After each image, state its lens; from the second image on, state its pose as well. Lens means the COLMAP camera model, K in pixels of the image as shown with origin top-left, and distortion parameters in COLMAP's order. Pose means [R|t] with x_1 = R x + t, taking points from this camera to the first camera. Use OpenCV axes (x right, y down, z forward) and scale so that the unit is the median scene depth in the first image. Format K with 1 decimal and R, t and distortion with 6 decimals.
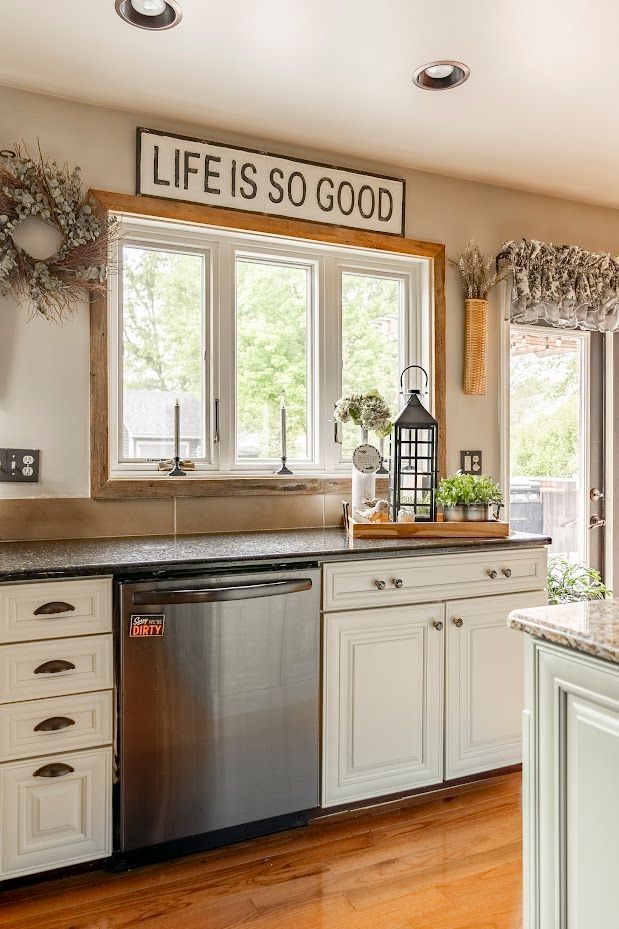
lens RADIAL K [[728.3, 0, 317.7], [0, 728.3, 460.7], [0, 0, 1]] dist [-0.002159, 0.000757]
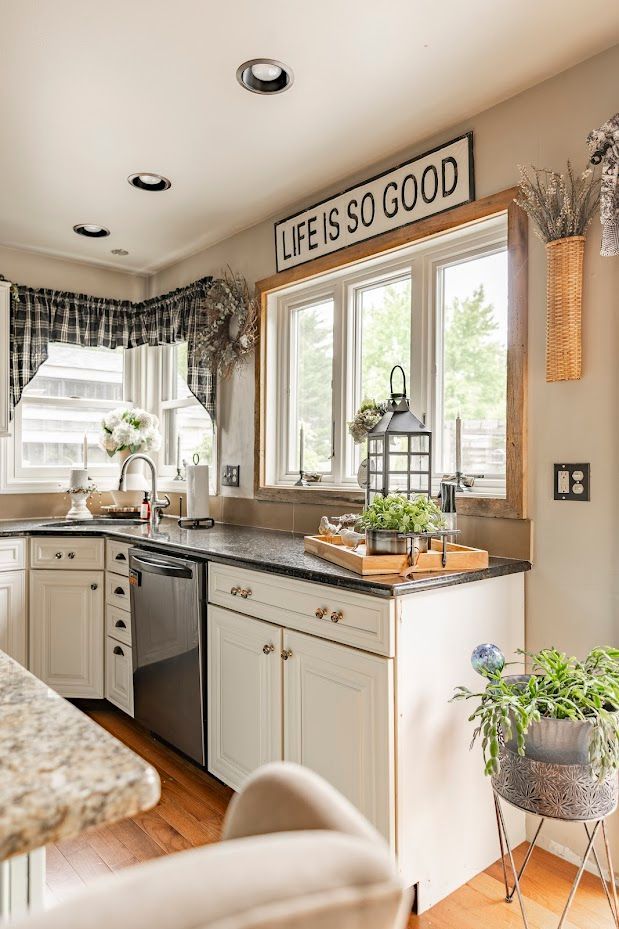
lens RADIAL K [[653.7, 0, 315.6], [0, 653.7, 460.1], [0, 0, 1]] dist [-0.002139, 0.001033]
pose [[0.248499, -0.012923, -0.968546, 0.856889], [-0.011352, 0.999803, -0.016252, -0.005142], [0.968566, 0.015034, 0.248303, 0.720575]]
